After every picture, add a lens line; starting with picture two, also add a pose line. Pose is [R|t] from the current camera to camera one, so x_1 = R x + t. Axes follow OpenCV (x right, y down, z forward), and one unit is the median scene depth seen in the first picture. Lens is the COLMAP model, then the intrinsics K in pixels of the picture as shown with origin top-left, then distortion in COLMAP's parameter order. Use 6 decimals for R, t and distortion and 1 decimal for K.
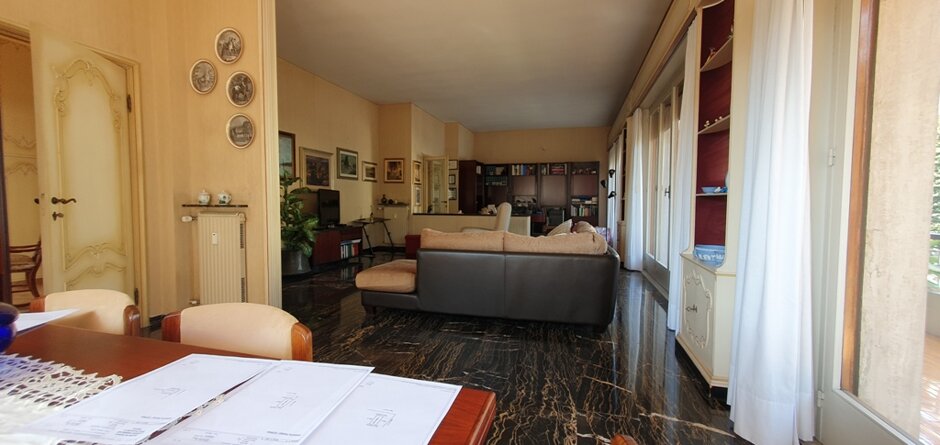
lens RADIAL K [[374.2, 0, 468.1], [0, 374.2, 220.3], [0, 0, 1]] dist [0.008717, -0.000129]
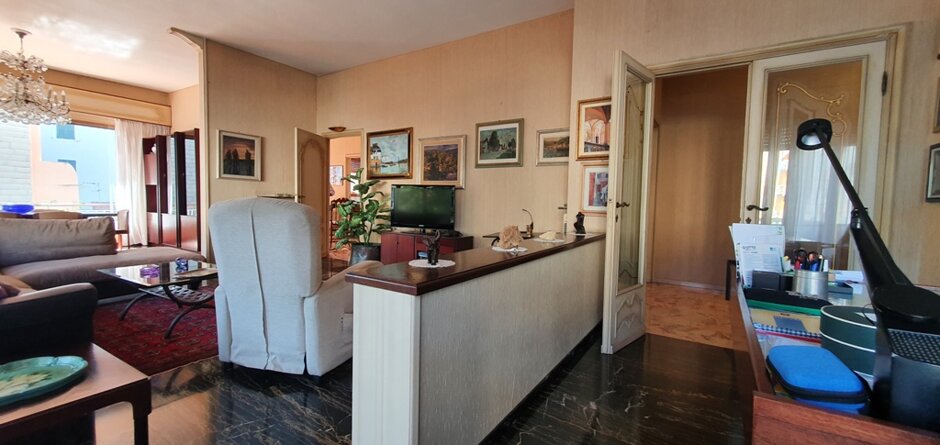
lens RADIAL K [[374.2, 0, 468.1], [0, 374.2, 220.3], [0, 0, 1]] dist [0.008717, -0.000129]
pose [[-0.286854, 0.039663, -0.957153, 0.352291], [-0.067590, 0.995815, 0.061521, -0.058622], [0.955587, 0.082342, -0.282973, 1.252947]]
